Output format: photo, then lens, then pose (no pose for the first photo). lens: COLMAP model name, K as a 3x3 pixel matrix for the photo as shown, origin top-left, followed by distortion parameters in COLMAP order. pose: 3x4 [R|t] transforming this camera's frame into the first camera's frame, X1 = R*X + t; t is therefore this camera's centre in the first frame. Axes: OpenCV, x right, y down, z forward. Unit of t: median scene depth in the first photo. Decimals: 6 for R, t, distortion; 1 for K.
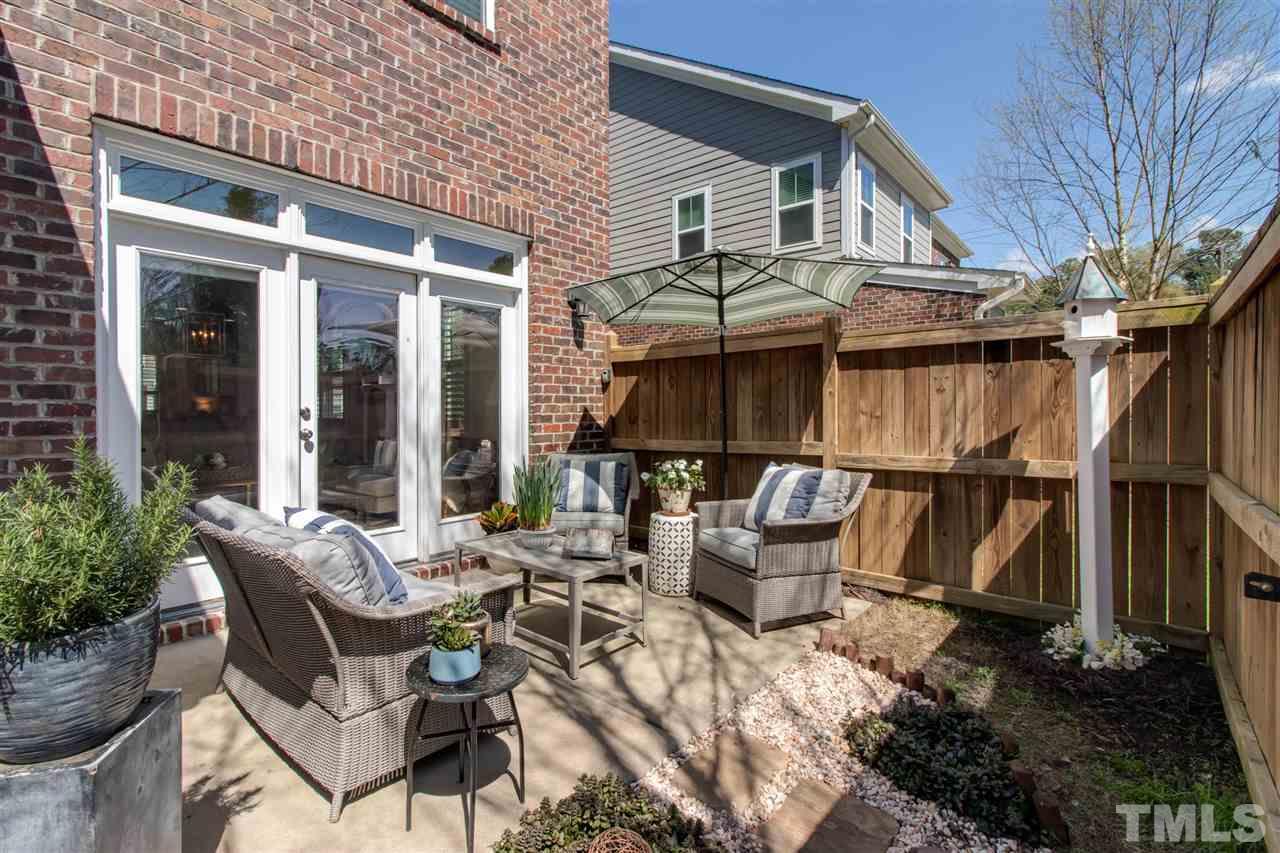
lens RADIAL K [[592.1, 0, 633.3], [0, 592.1, 412.5], [0, 0, 1]] dist [0.002066, 0.000221]
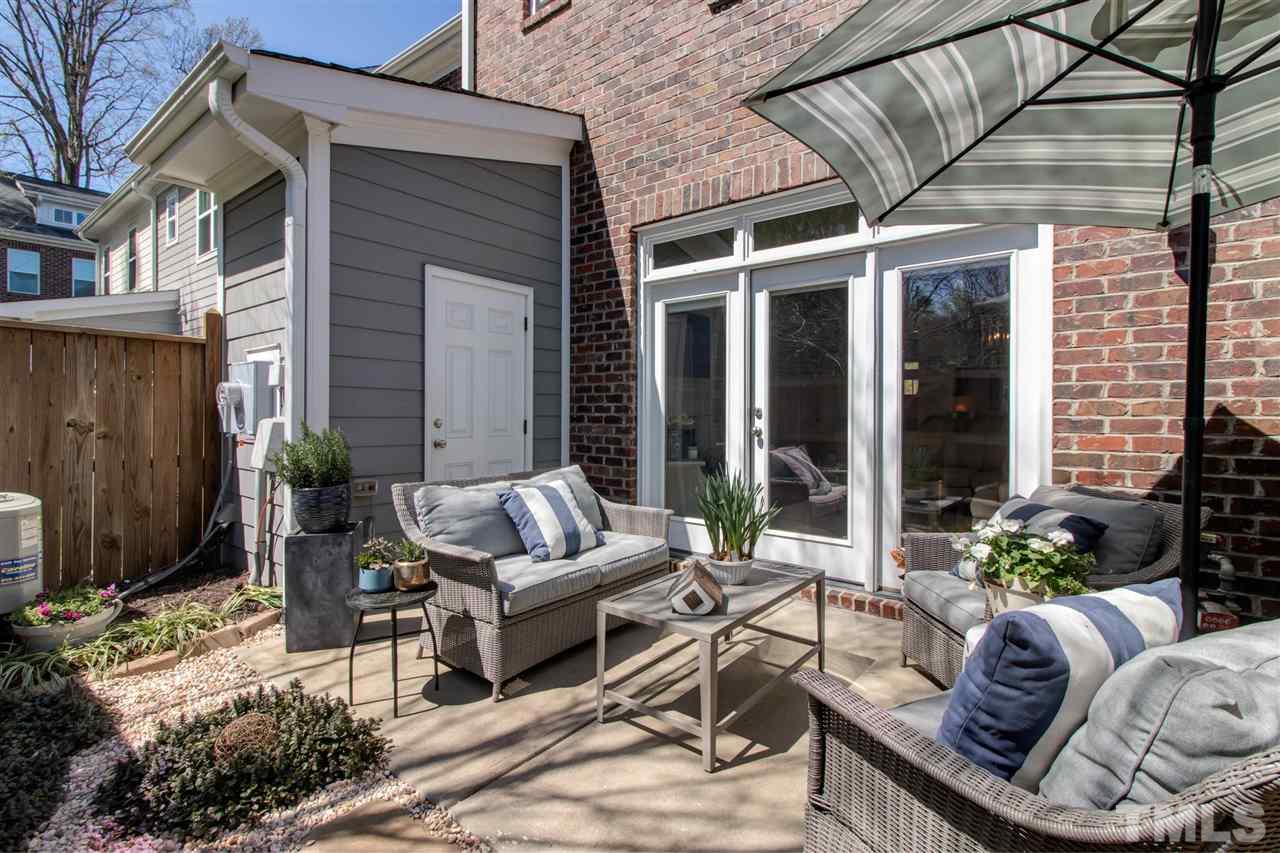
lens RADIAL K [[592.1, 0, 633.3], [0, 592.1, 412.5], [0, 0, 1]] dist [0.002066, 0.000221]
pose [[0.030321, 0.003155, -0.999535, 0.682595], [-0.009525, 0.999951, 0.002867, -0.000257], [0.999495, 0.009433, 0.030350, 0.915636]]
